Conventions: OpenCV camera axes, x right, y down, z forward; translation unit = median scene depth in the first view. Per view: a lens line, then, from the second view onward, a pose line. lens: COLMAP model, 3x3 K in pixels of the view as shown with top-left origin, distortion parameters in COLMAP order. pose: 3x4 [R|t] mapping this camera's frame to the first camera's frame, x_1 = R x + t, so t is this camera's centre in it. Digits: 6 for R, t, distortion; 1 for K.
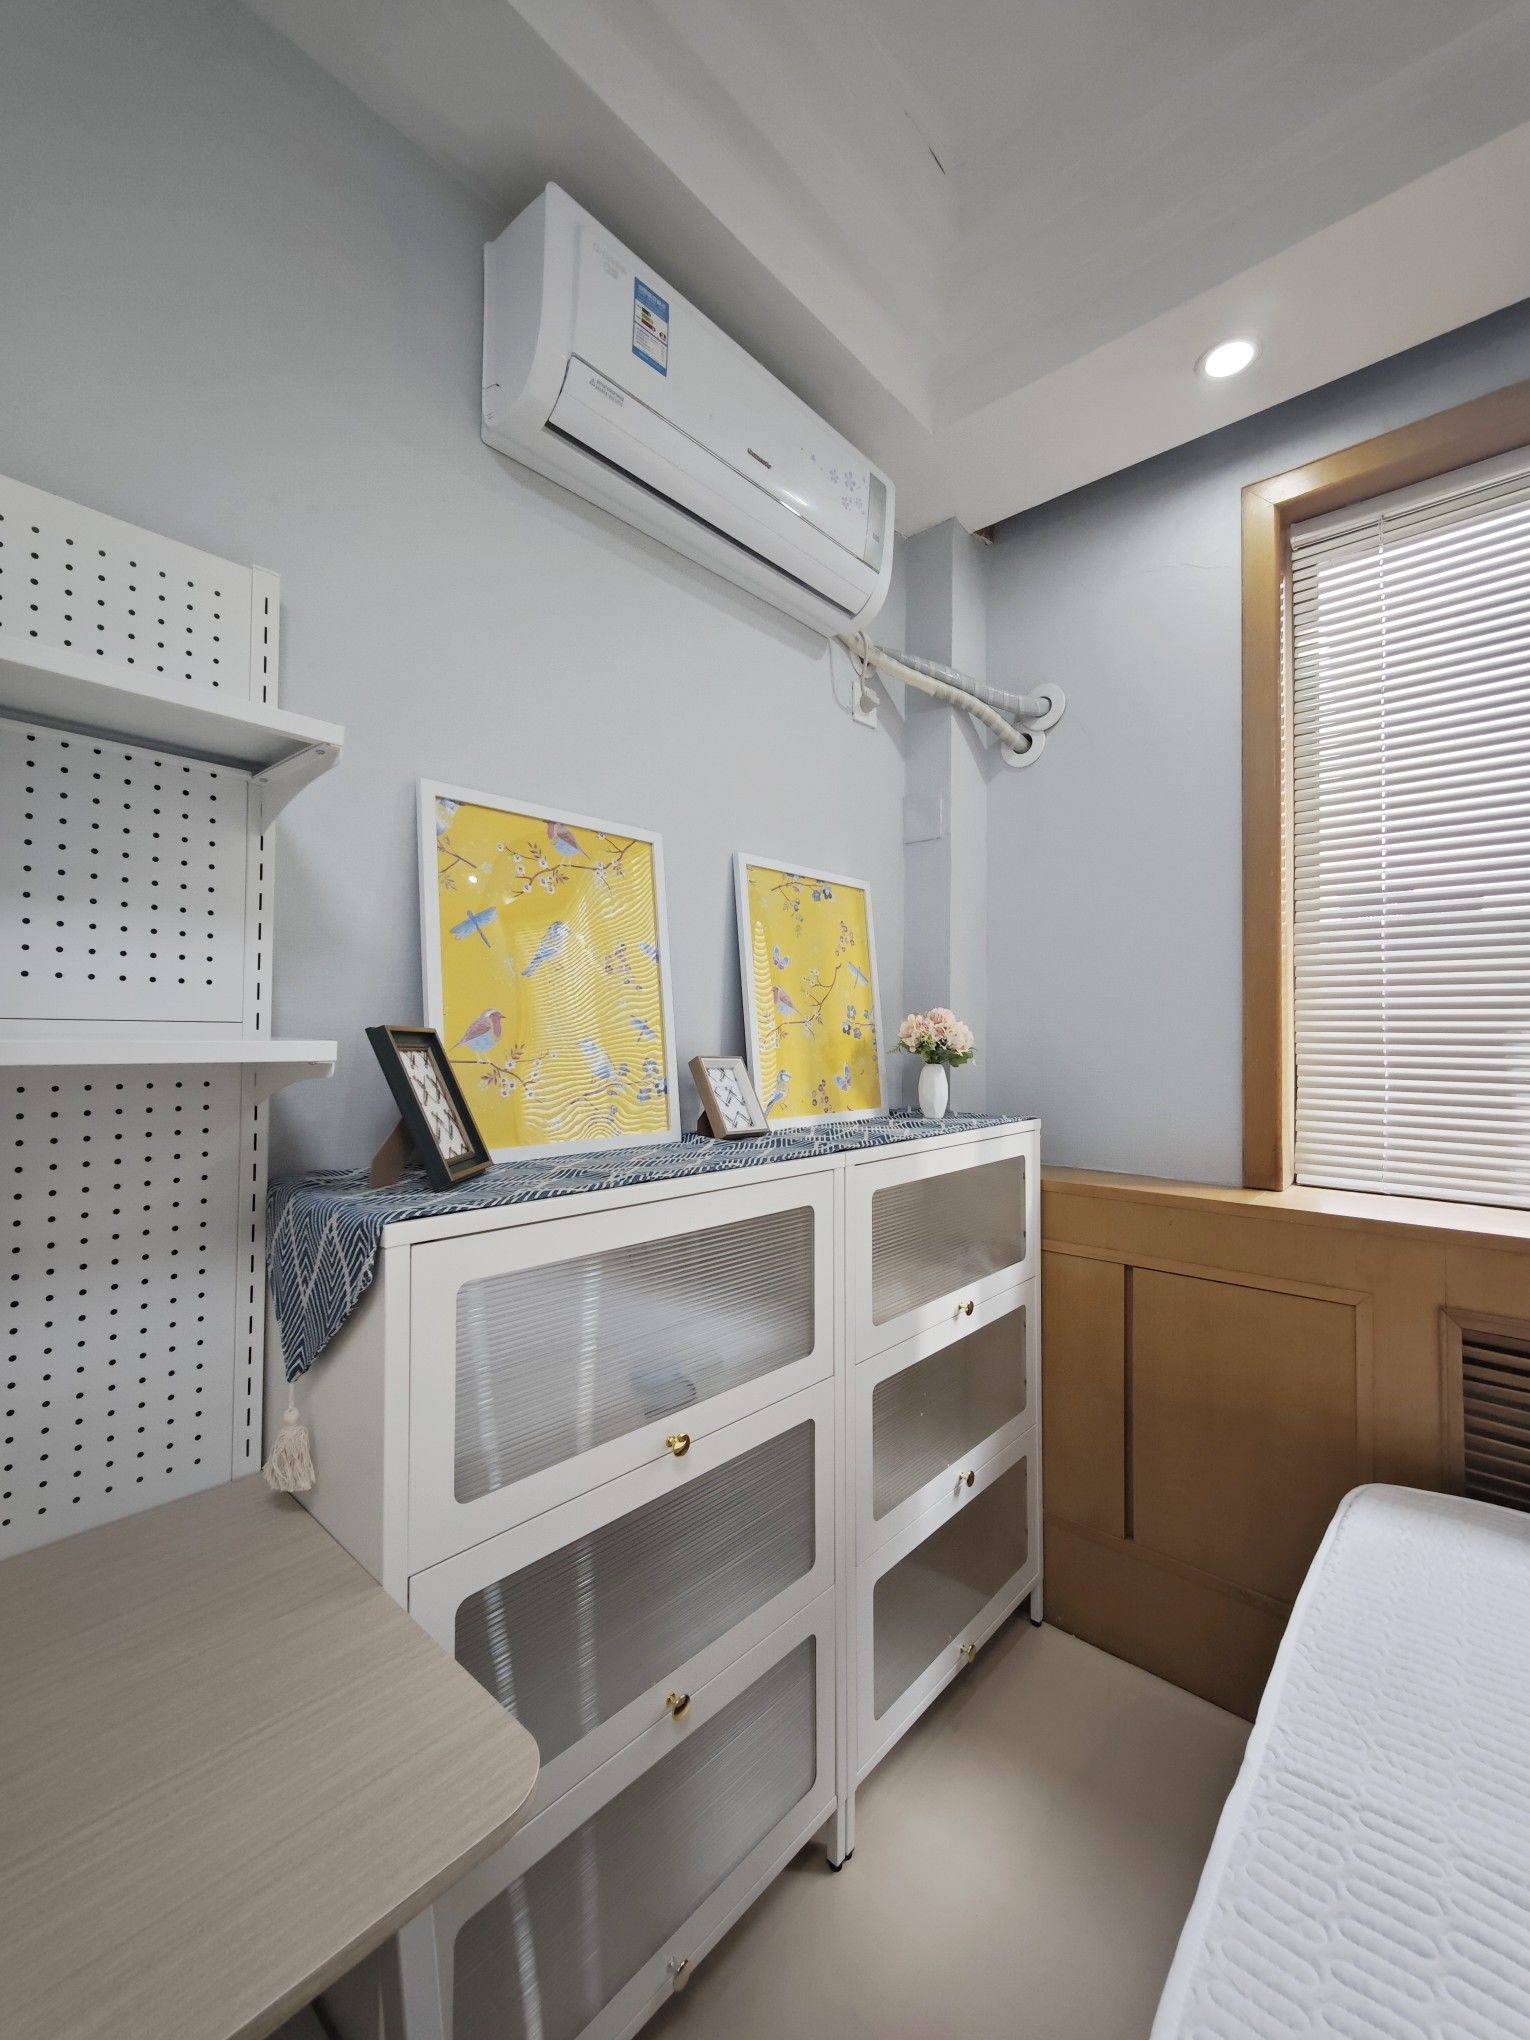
lens RADIAL K [[841.3, 0, 770.3], [0, 841.3, 1022.7], [0, 0, 1]] dist [-0.000366, 0.000223]
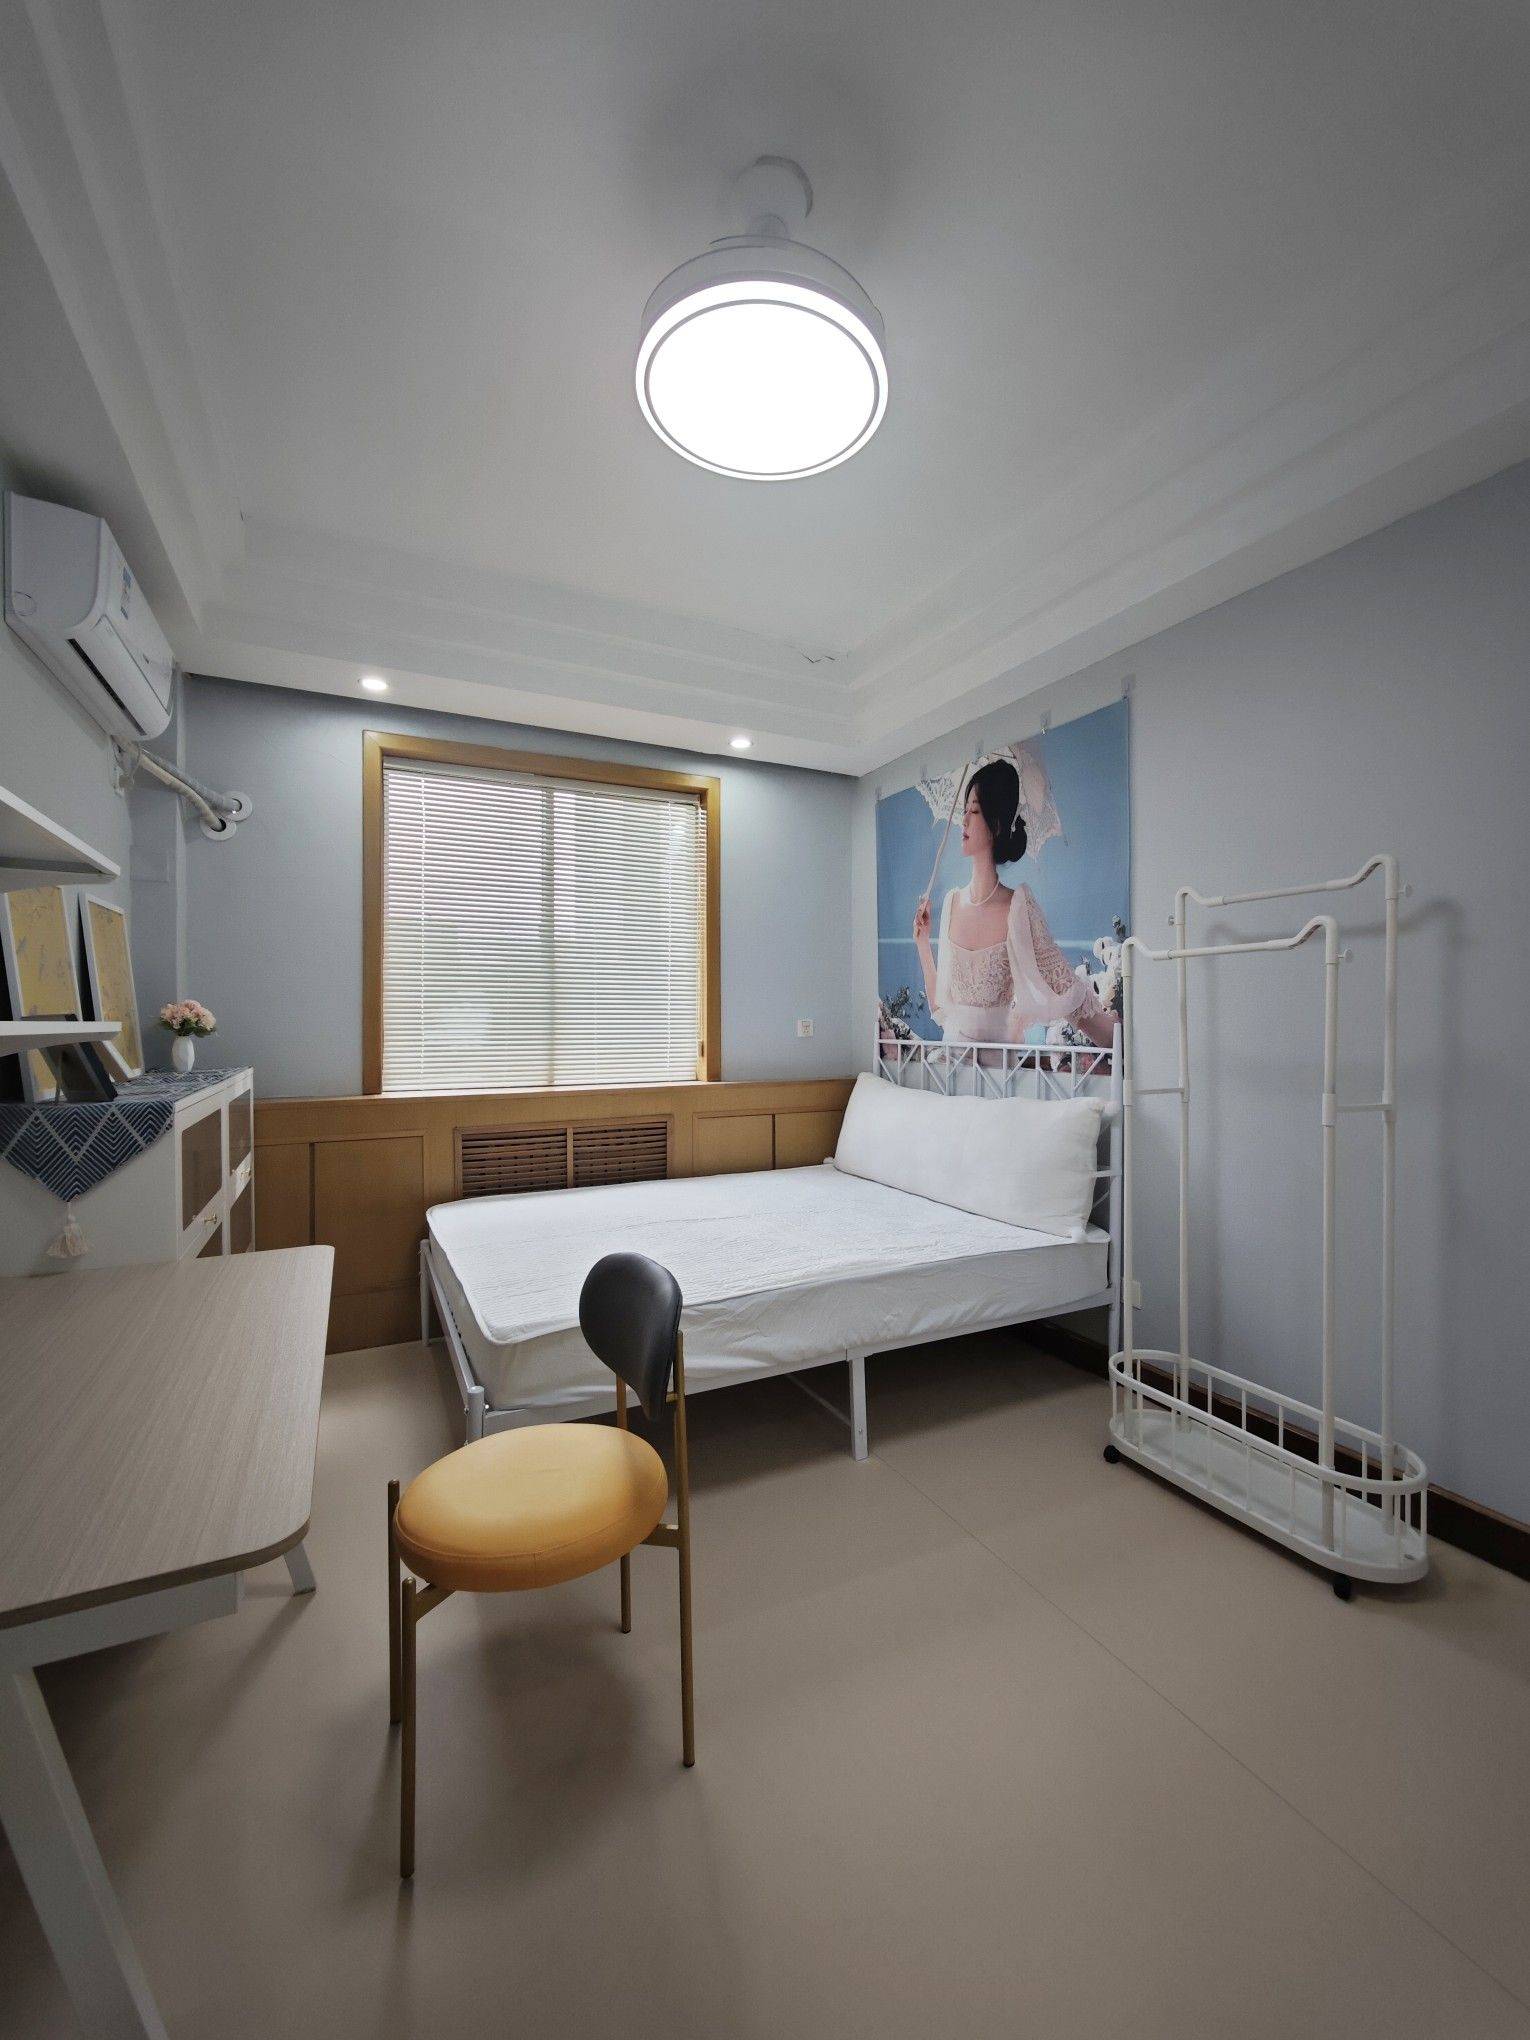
lens RADIAL K [[841.3, 0, 770.3], [0, 841.3, 1022.7], [0, 0, 1]] dist [-0.000366, 0.000223]
pose [[0.376374, -0.011494, 0.926396, -0.862572], [-0.008537, 0.999838, 0.015874, -0.008352], [-0.926428, -0.013883, 0.376215, -0.585950]]
